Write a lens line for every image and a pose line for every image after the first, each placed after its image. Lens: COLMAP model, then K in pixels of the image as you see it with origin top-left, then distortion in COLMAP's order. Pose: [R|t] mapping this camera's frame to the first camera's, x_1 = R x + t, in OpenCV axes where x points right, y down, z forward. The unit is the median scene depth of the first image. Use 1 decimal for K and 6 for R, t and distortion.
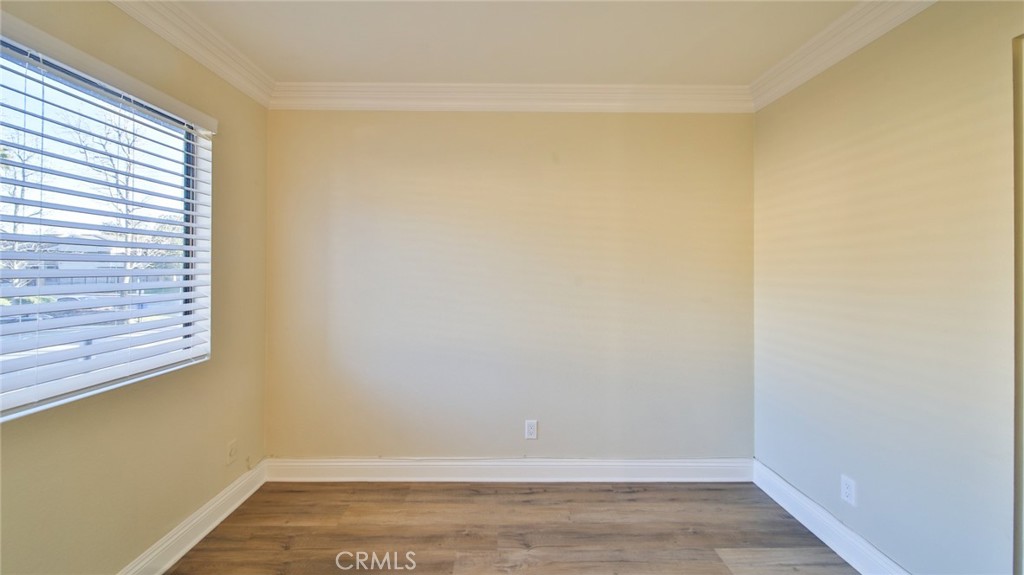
lens RADIAL K [[391.0, 0, 508.7], [0, 391.0, 271.6], [0, 0, 1]] dist [-0.000328, -0.000138]
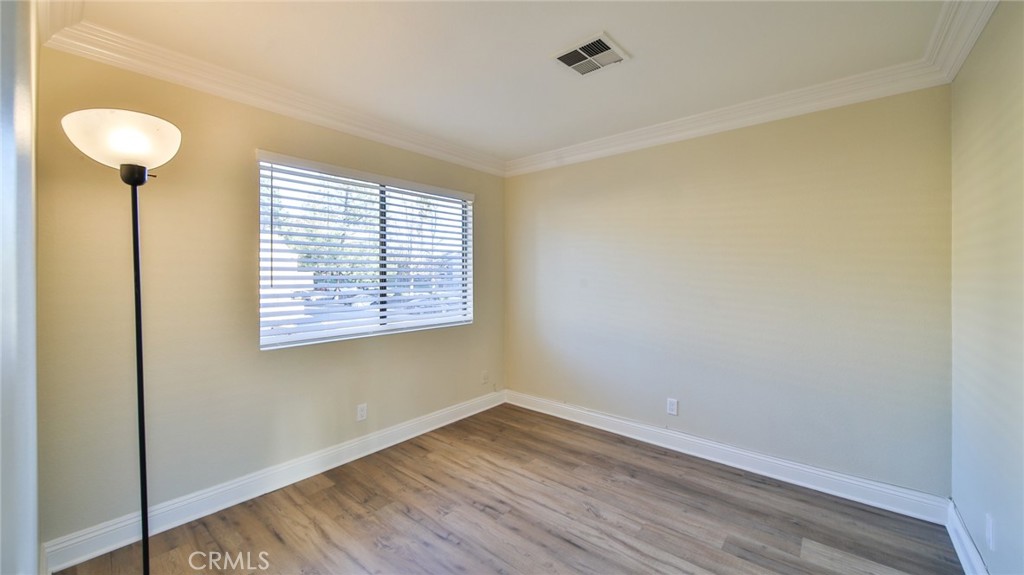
lens RADIAL K [[382.1, 0, 513.3], [0, 382.1, 279.8], [0, 0, 1]] dist [-0.001030, -0.000522]
pose [[0.765182, 0.004099, -0.643801, 0.498490], [0.000036, 0.999979, 0.006409, 0.006816], [0.643815, -0.004927, 0.765166, -0.242372]]
